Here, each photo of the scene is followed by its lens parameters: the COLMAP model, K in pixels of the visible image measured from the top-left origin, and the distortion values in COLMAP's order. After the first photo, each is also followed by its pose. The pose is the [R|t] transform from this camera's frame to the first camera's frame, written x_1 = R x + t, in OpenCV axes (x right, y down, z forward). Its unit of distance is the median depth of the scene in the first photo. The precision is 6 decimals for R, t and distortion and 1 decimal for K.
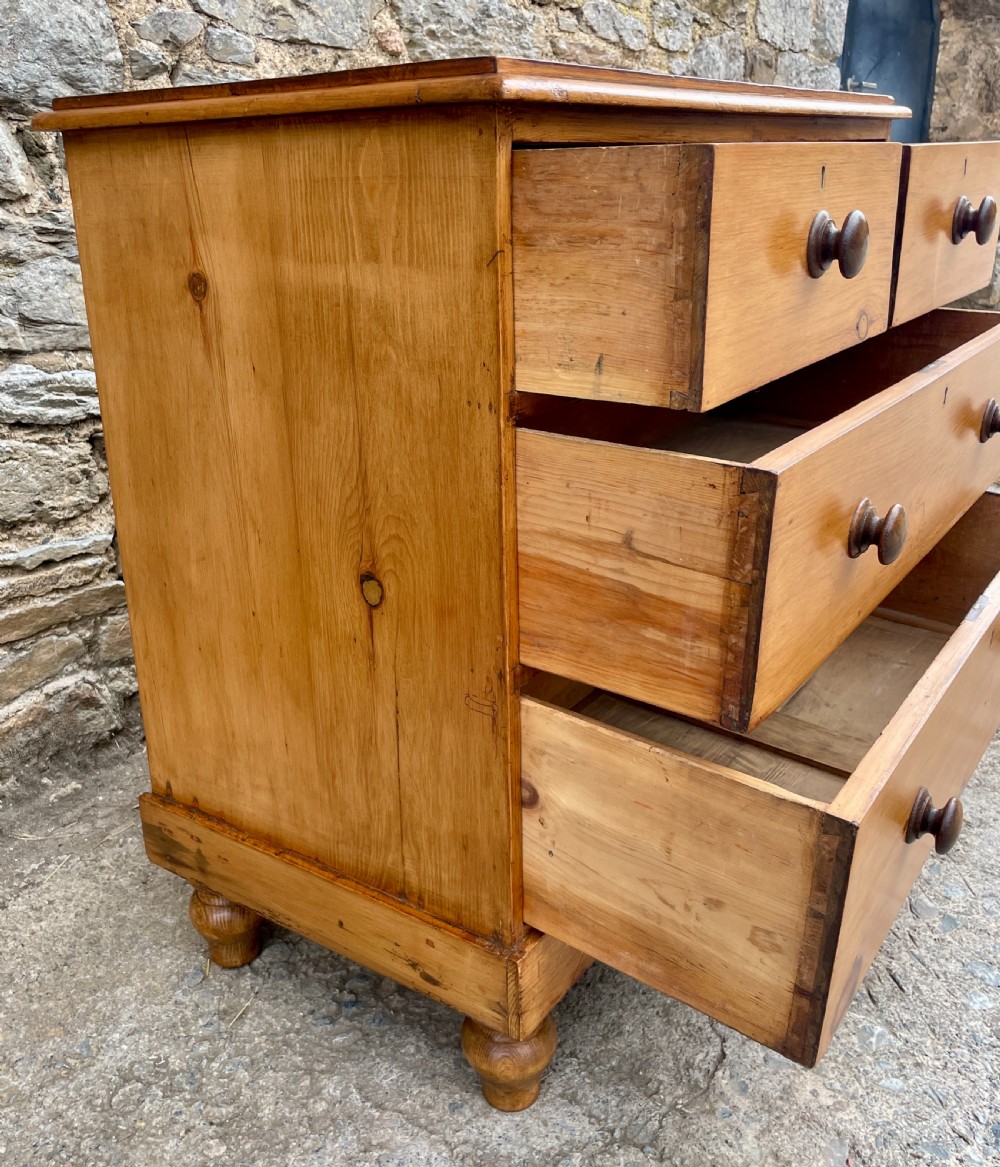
lens RADIAL K [[1095.0, 0, 482.5], [0, 1095.0, 562.3], [0, 0, 1]] dist [0.025843, 0.000000]
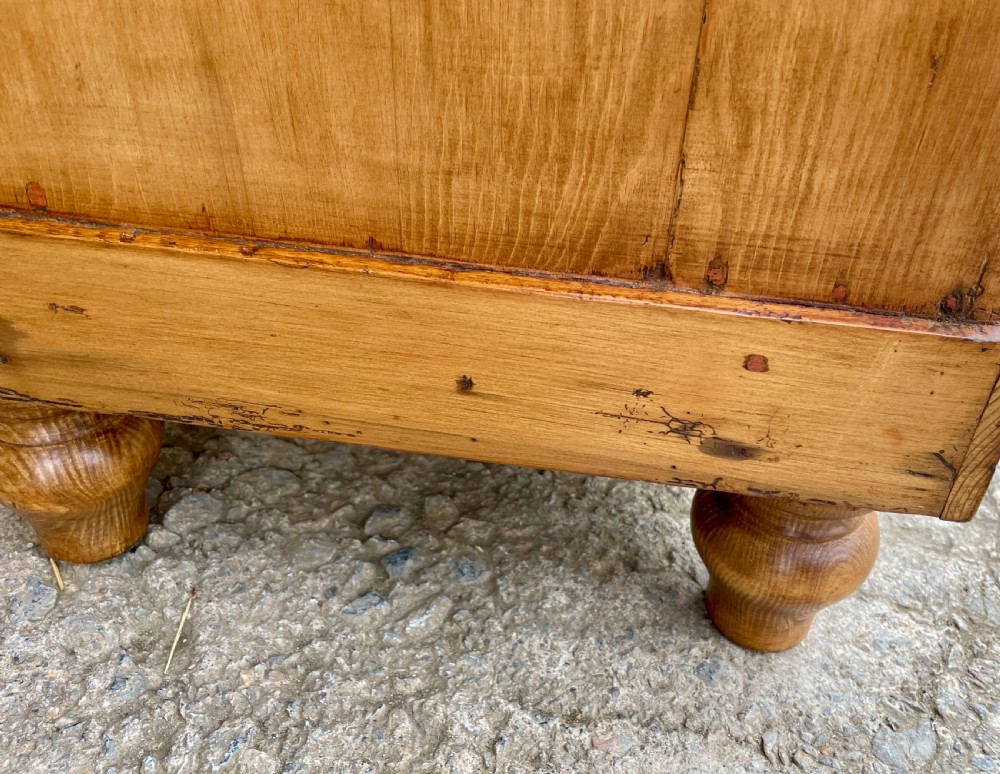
lens RADIAL K [[839.0, 0, 541.7], [0, 839.0, 422.6], [0, 0, 1]] dist [0.030100, -0.015781]
pose [[0.883458, -0.204490, 0.421529, -0.200243], [0.074636, 0.949658, 0.304269, 0.206720], [-0.462528, -0.237347, 0.854245, 0.592841]]
